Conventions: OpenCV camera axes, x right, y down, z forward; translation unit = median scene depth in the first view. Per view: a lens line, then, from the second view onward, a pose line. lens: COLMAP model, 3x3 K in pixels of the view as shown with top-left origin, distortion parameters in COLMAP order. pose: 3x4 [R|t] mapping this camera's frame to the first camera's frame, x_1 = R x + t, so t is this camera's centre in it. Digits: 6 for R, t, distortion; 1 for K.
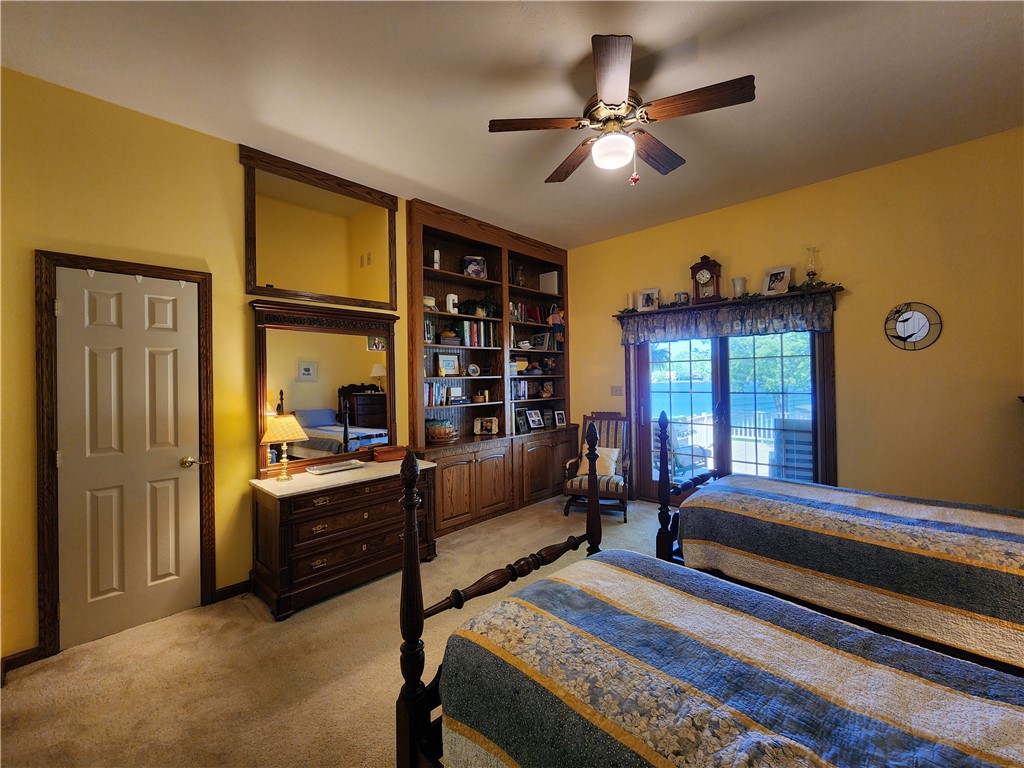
lens RADIAL K [[421.9, 0, 511.2], [0, 421.9, 375.1], [0, 0, 1]] dist [-0.002029, 0.000483]
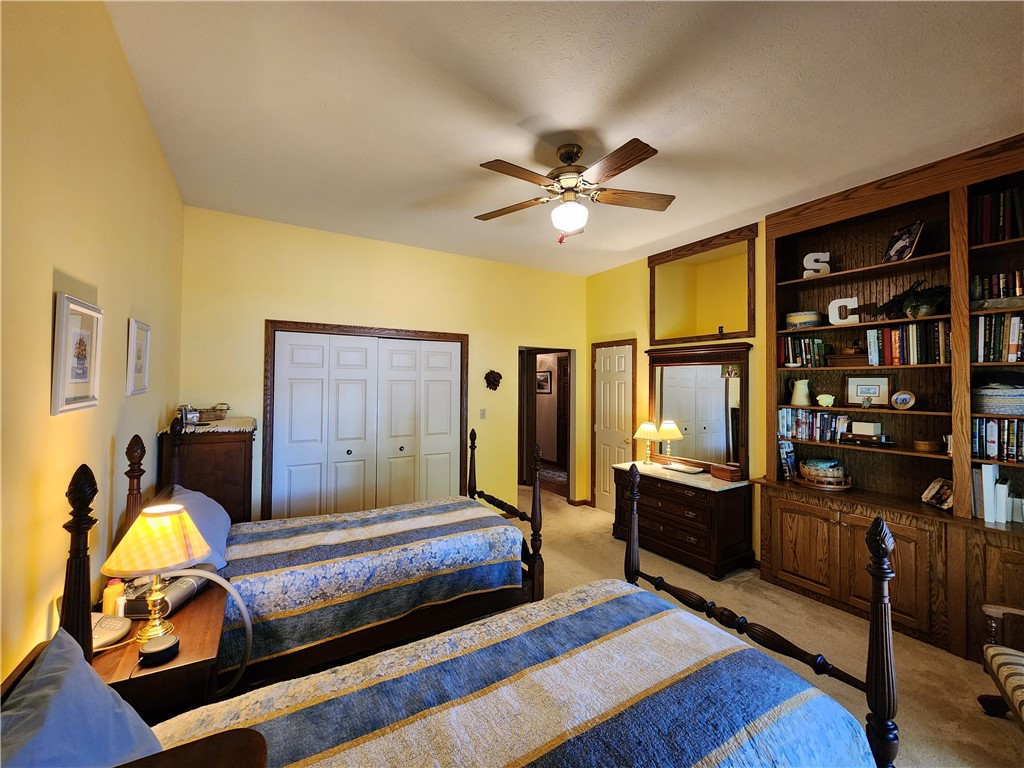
lens RADIAL K [[420.1, 0, 510.9], [0, 420.1, 375.4], [0, 0, 1]] dist [-0.006045, 0.003274]
pose [[-0.253677, -0.007152, -0.967263, 0.843956], [-0.004709, 0.999970, -0.006159, -0.051738], [0.967278, 0.002993, -0.253703, 0.693013]]
